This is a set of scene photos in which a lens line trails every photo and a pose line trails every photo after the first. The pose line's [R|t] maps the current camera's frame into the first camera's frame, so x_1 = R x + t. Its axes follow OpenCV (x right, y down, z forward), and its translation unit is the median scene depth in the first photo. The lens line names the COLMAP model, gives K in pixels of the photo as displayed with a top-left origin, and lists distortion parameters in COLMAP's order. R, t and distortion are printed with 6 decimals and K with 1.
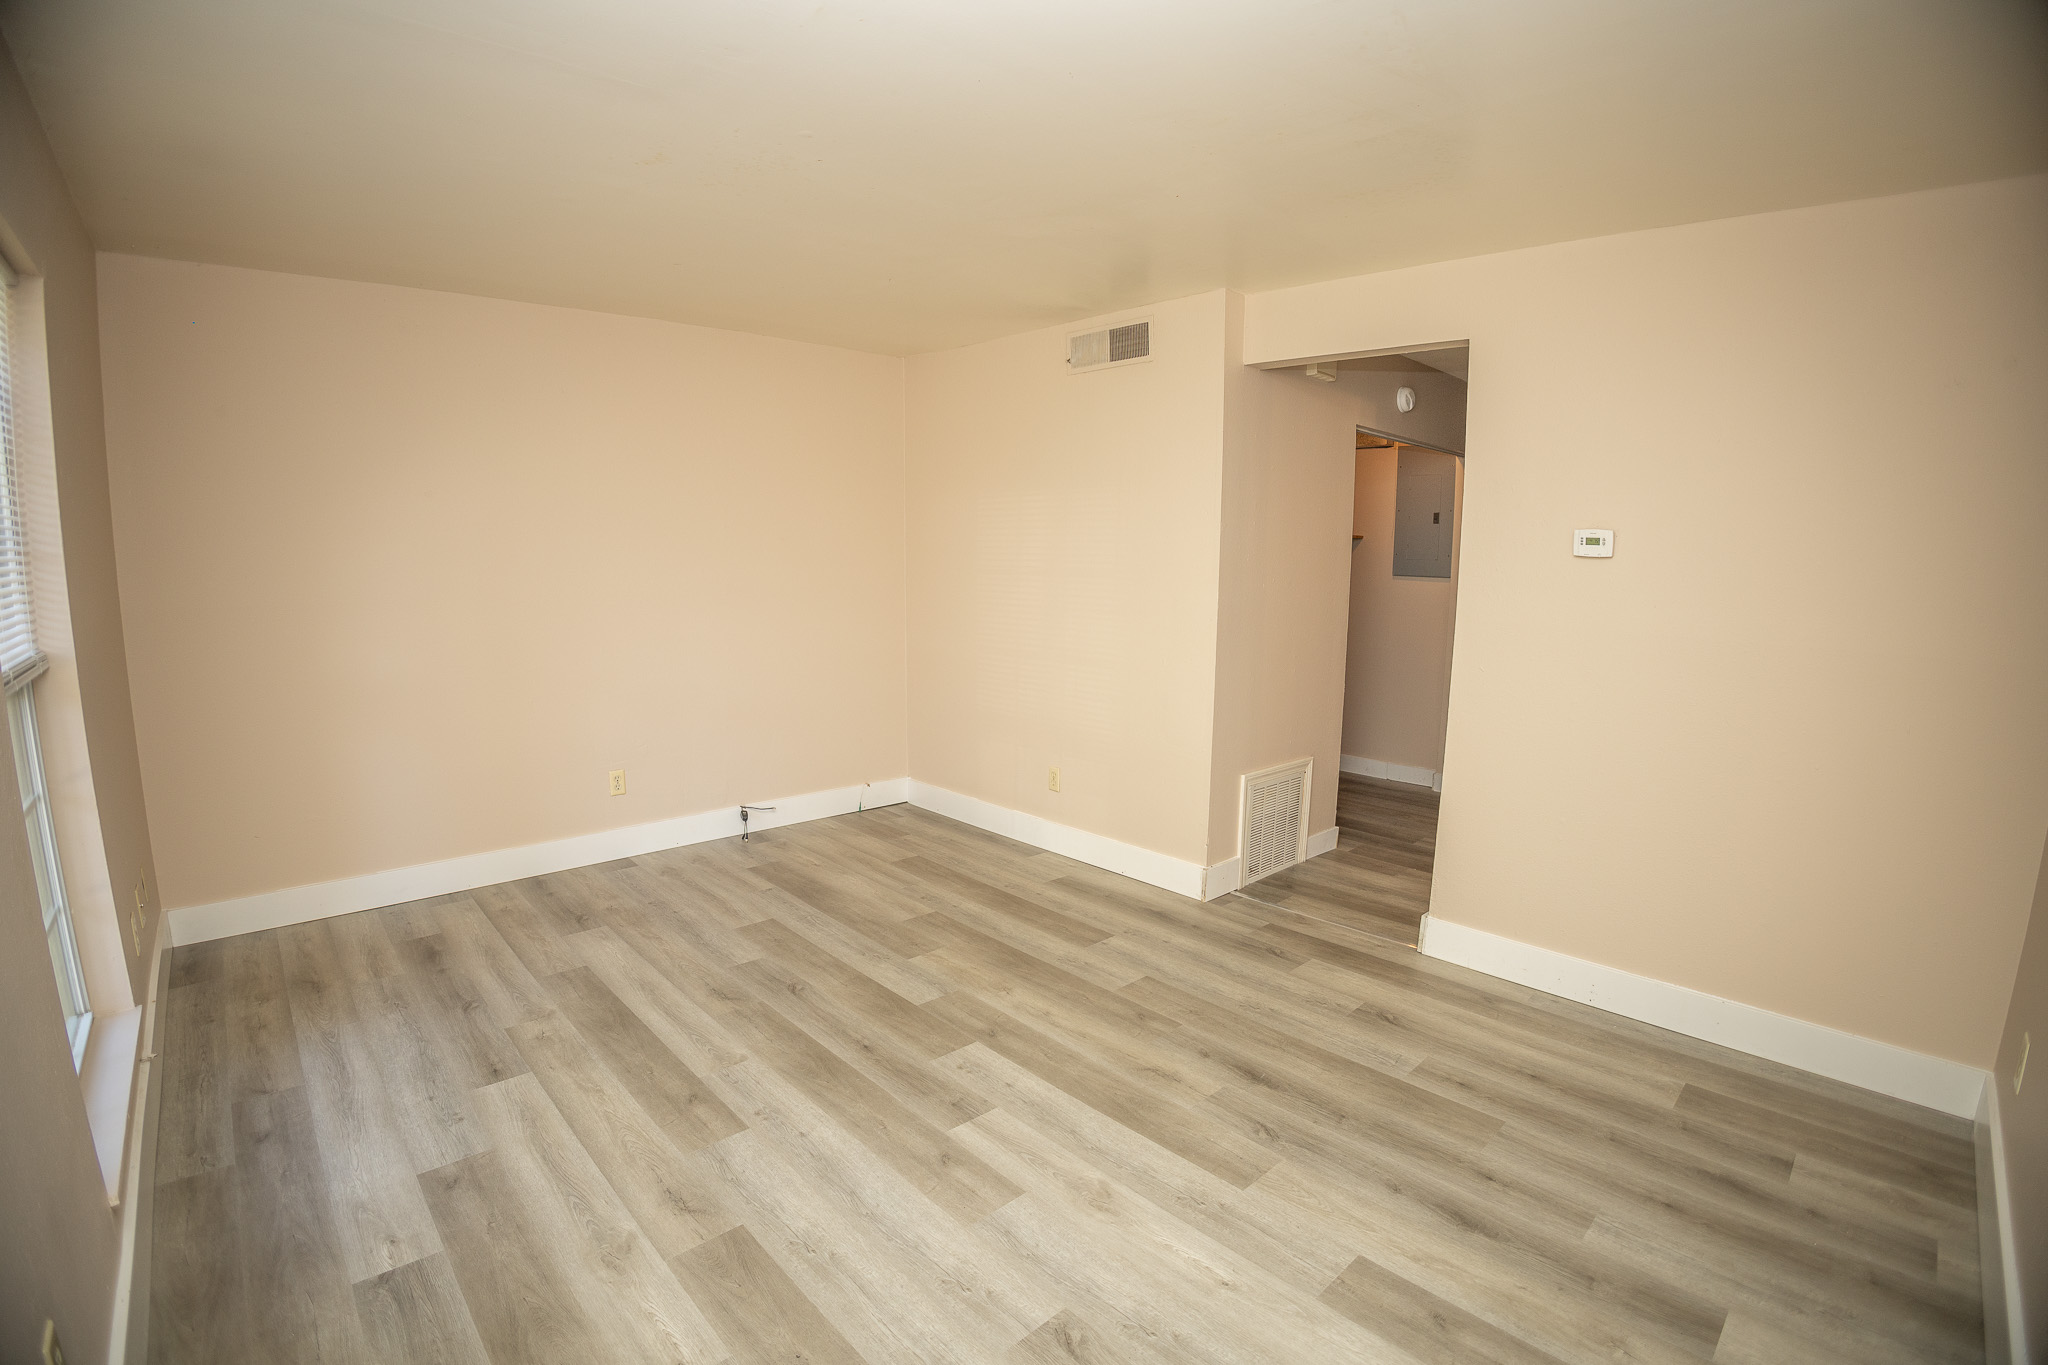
lens RADIAL K [[915.2, 0, 1024.0], [0, 915.2, 682.5], [0, 0, 1]] dist [-0.112870, 0.022073]
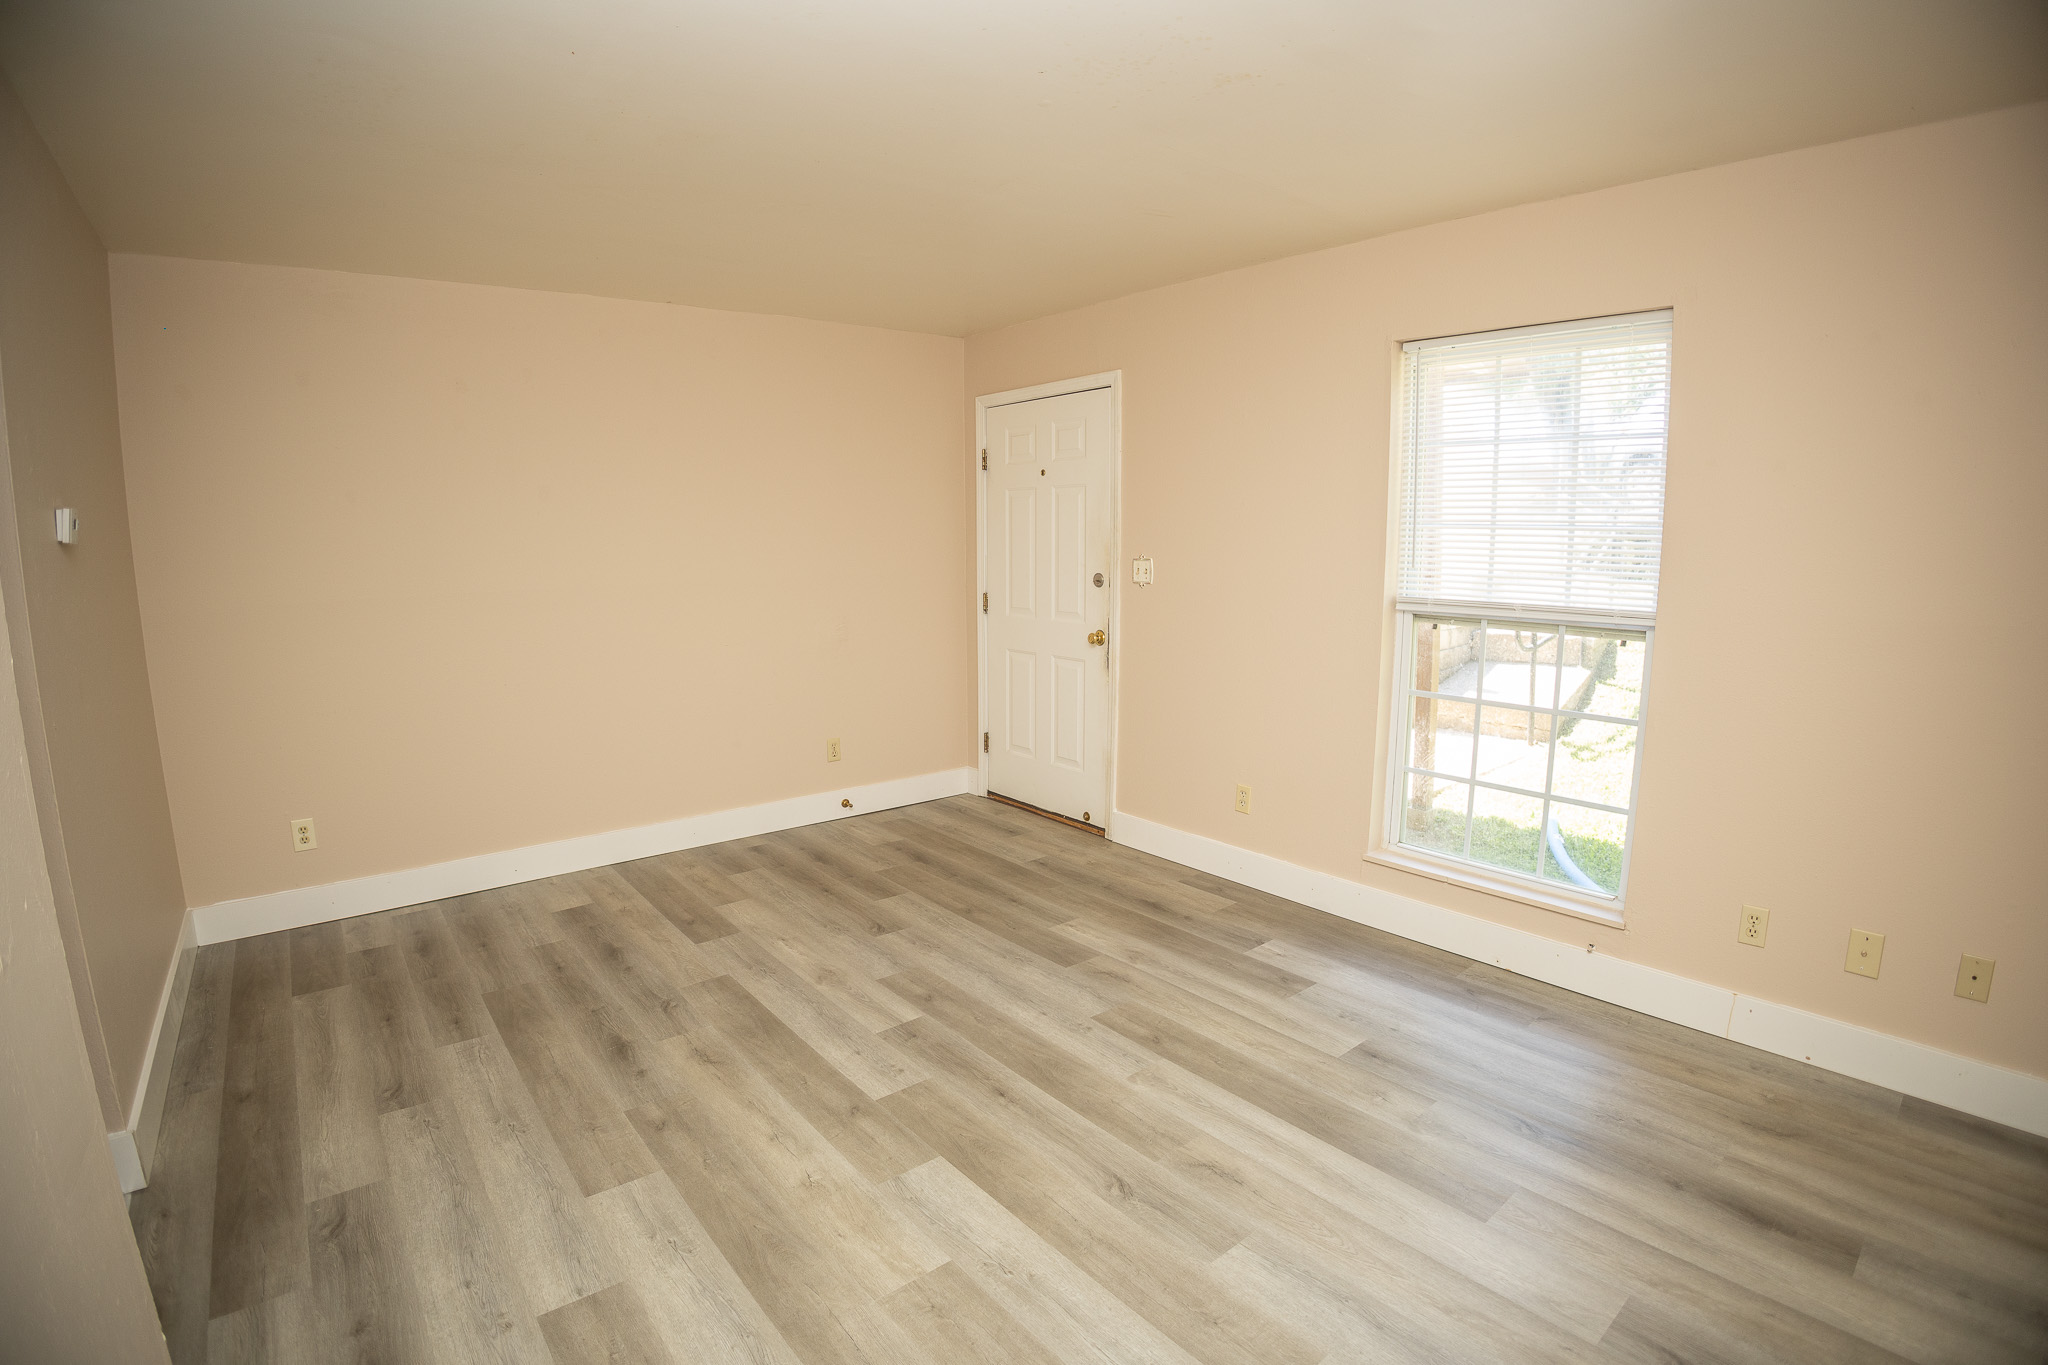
lens RADIAL K [[950.9, 0, 1024.0], [0, 950.9, 682.5], [0, 0, 1]] dist [-0.128122, 0.034179]
pose [[-0.997763, -0.013893, 0.065389, -0.260980], [0.006571, 0.953041, 0.302771, -0.266490], [-0.066524, 0.302524, -0.950817, 1.804235]]
